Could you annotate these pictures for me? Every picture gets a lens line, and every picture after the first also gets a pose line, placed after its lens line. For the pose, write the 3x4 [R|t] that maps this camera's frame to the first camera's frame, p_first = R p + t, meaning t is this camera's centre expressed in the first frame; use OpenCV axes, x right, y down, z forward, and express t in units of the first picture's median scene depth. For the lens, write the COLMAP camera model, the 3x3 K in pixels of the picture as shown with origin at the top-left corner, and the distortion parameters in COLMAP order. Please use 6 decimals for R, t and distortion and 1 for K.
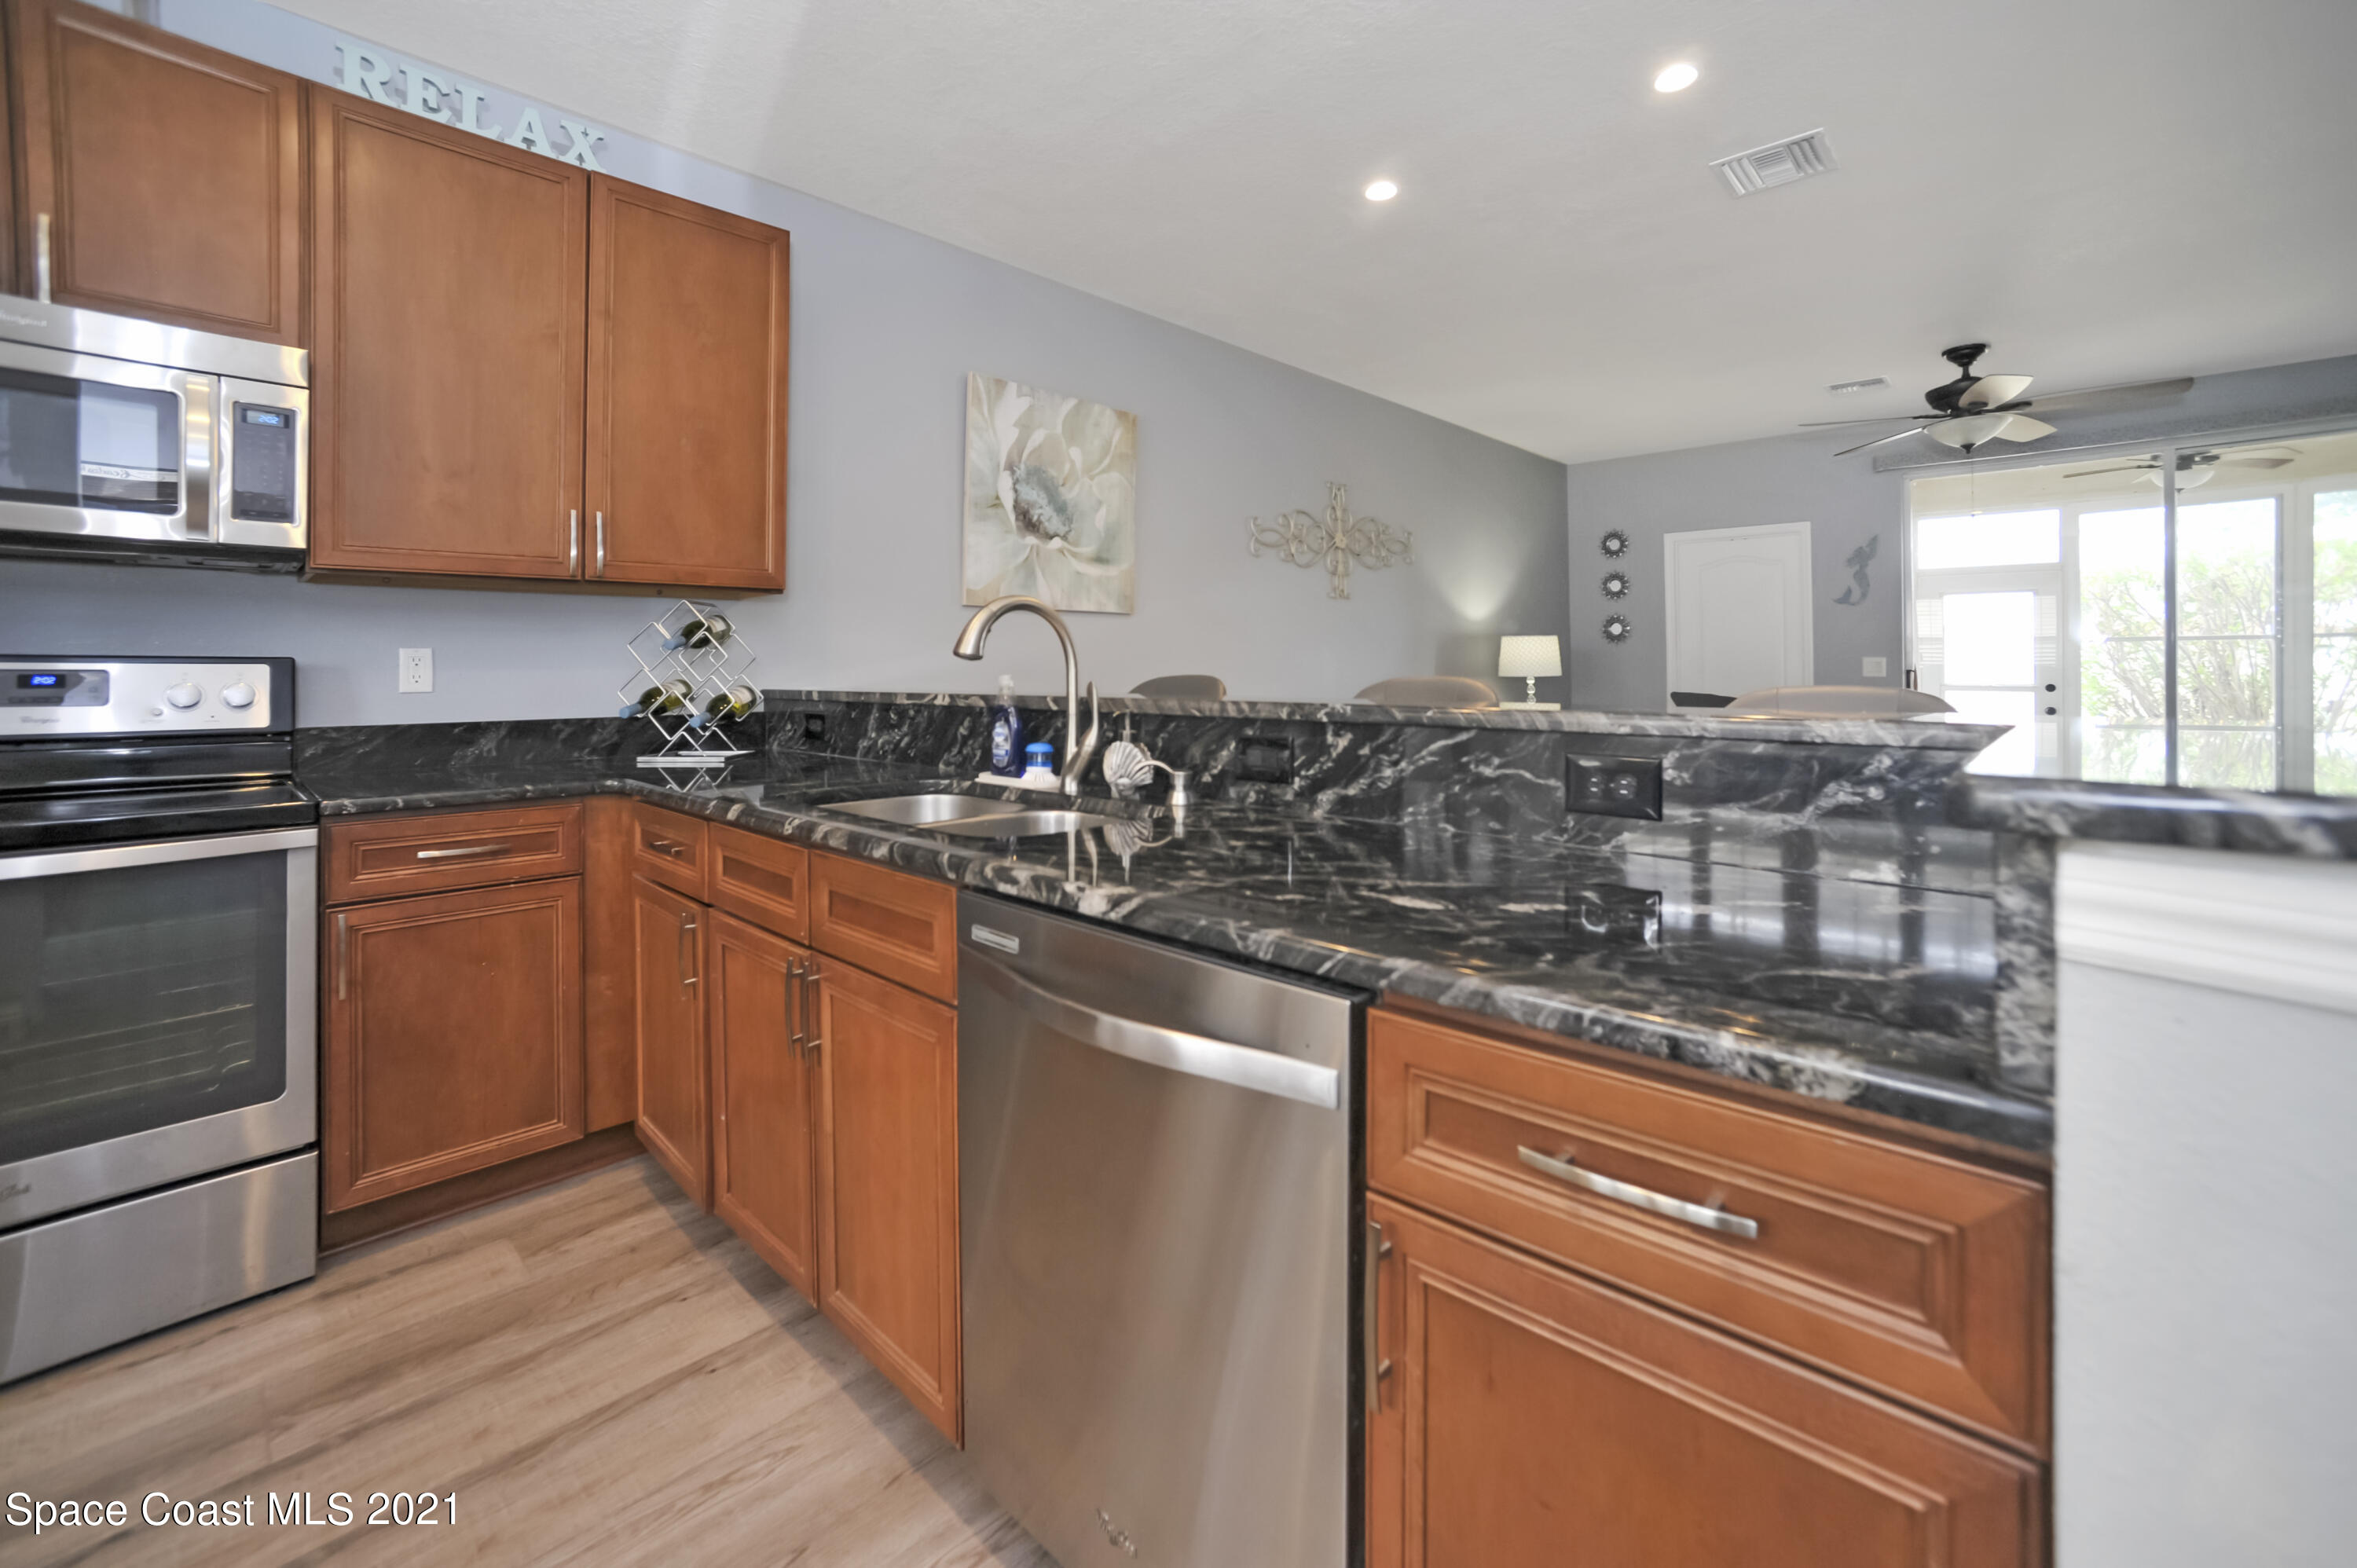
lens RADIAL K [[982.5, 0, 1110.4], [0, 982.5, 651.6], [0, 0, 1]] dist [-0.049268, 0.017547]
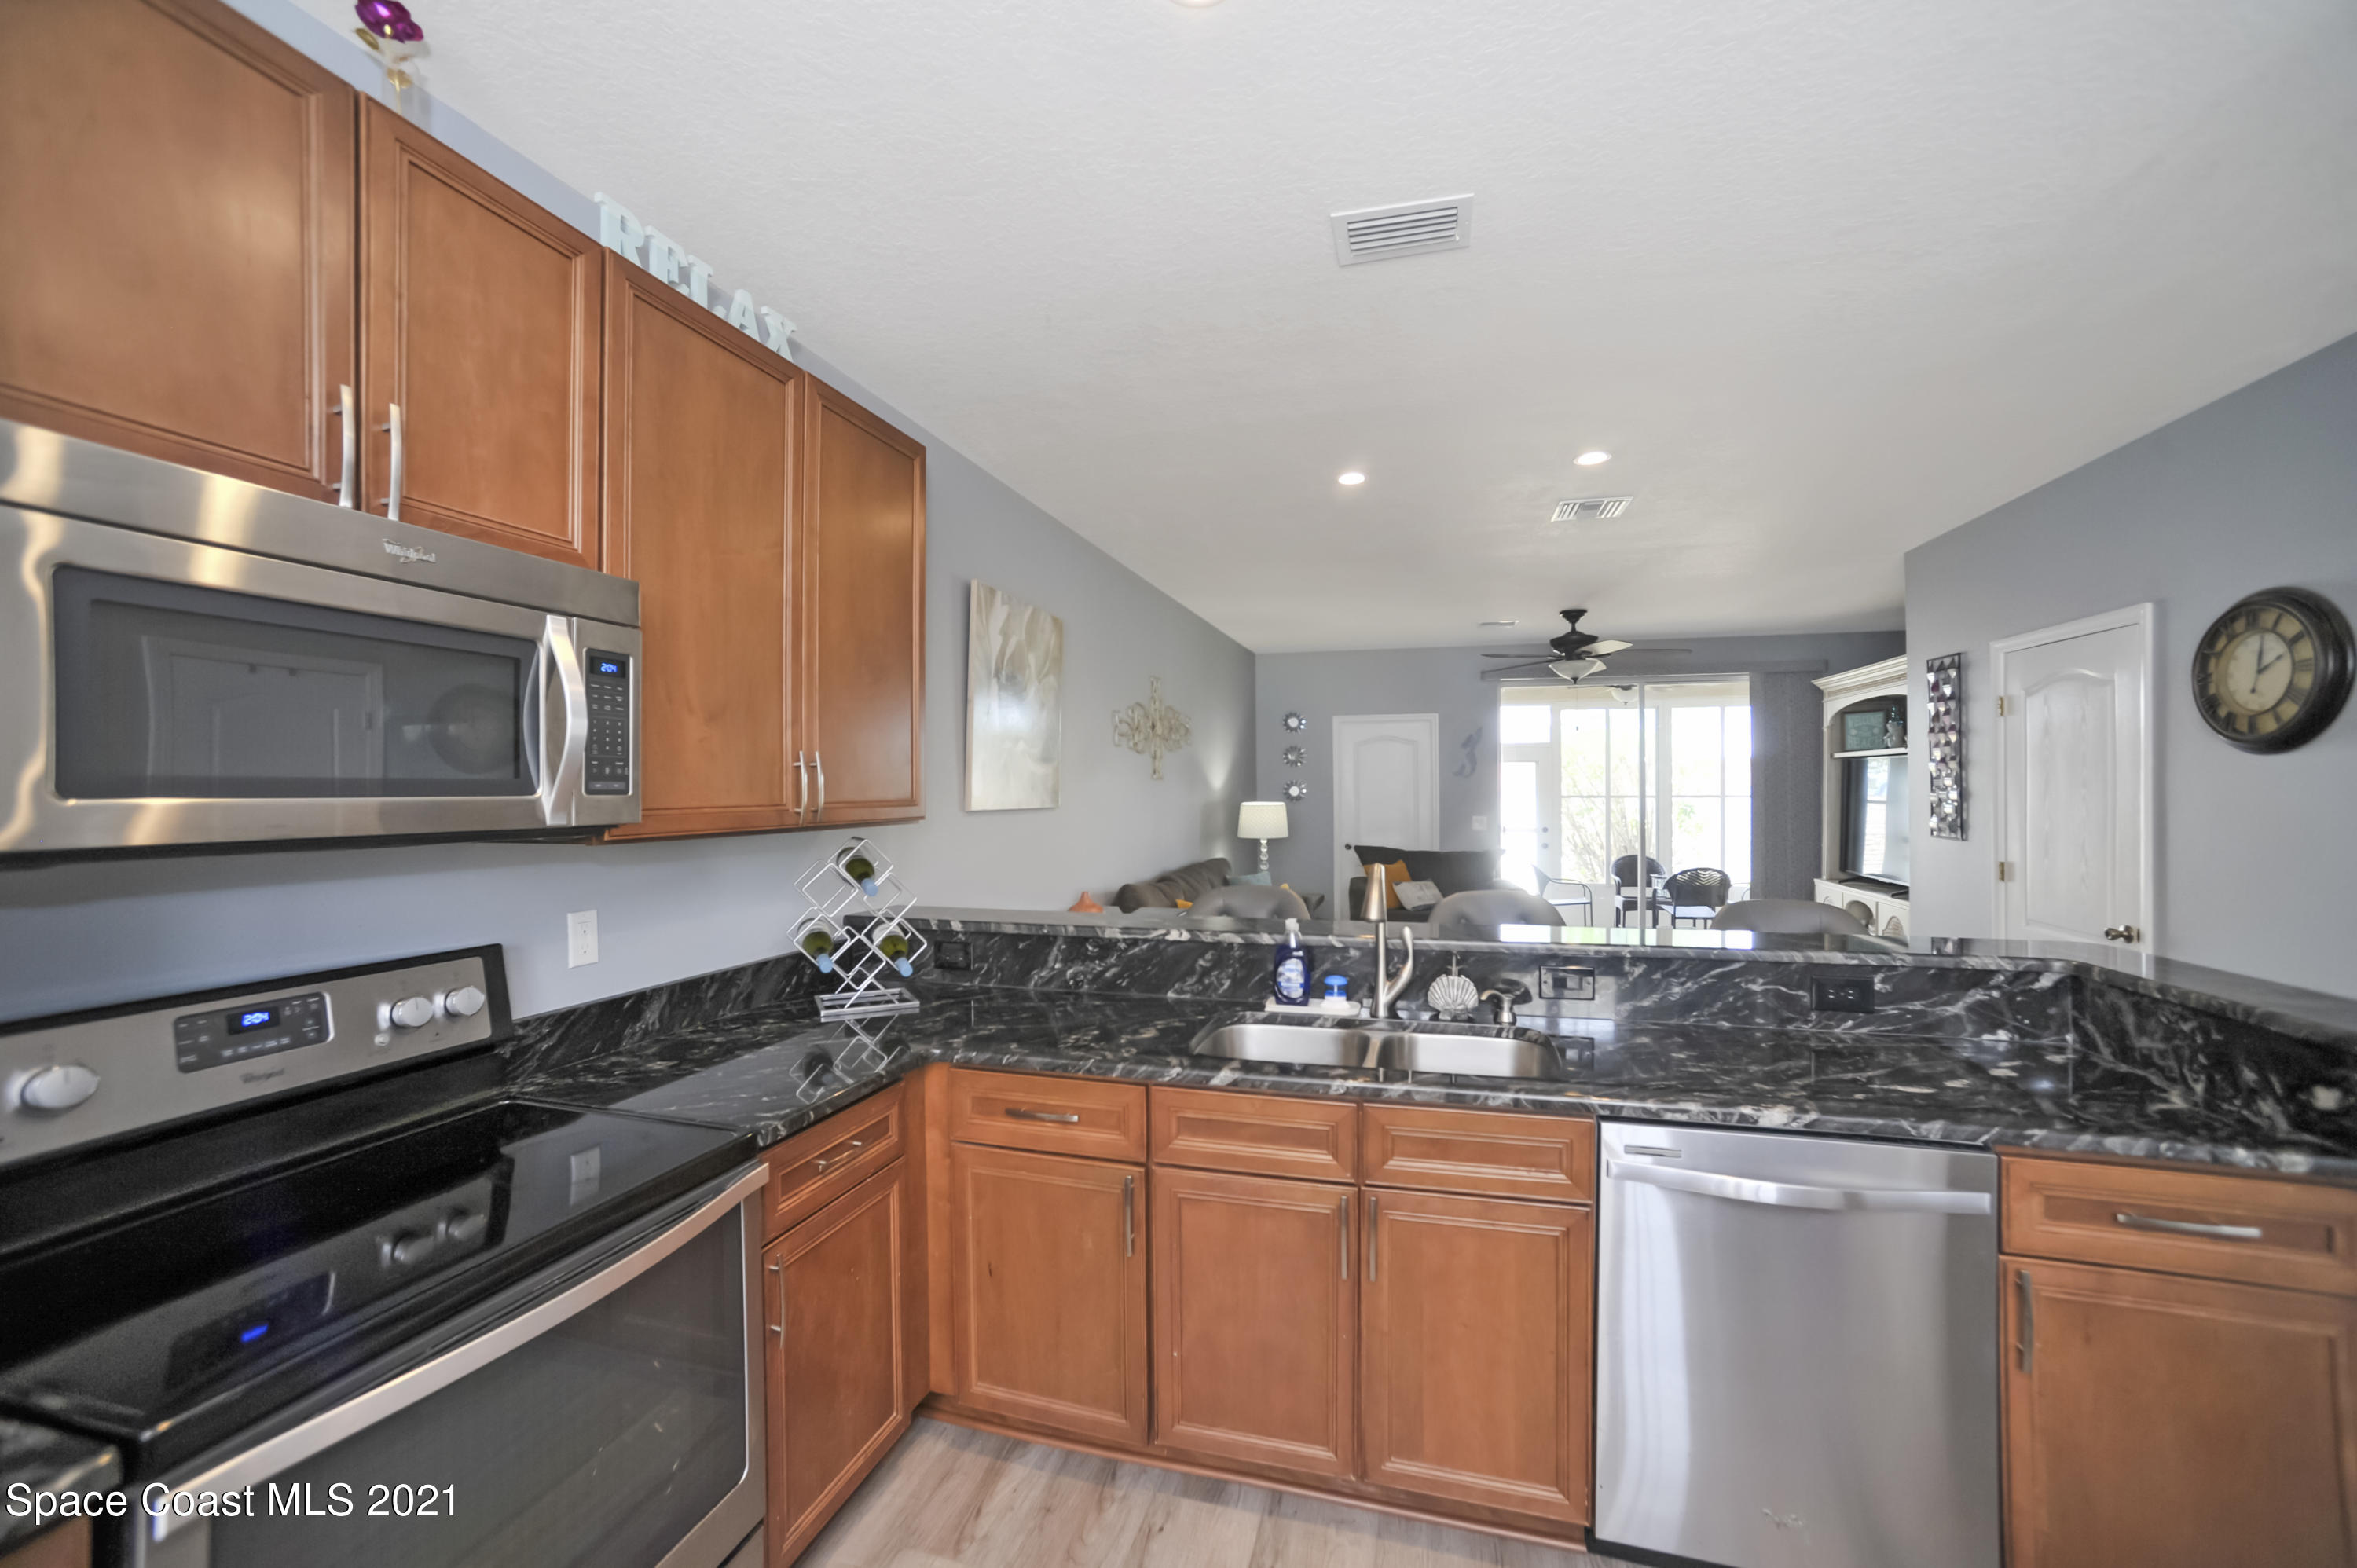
lens RADIAL K [[963.2, 0, 1126.6], [0, 963.2, 770.6], [0, 0, 1]] dist [-0.077514, 0.030003]
pose [[0.891875, 0.005821, 0.452245, -0.432349], [-0.001633, 0.999952, -0.009650, -0.076026], [-0.452279, 0.007868, 0.891842, 0.038391]]
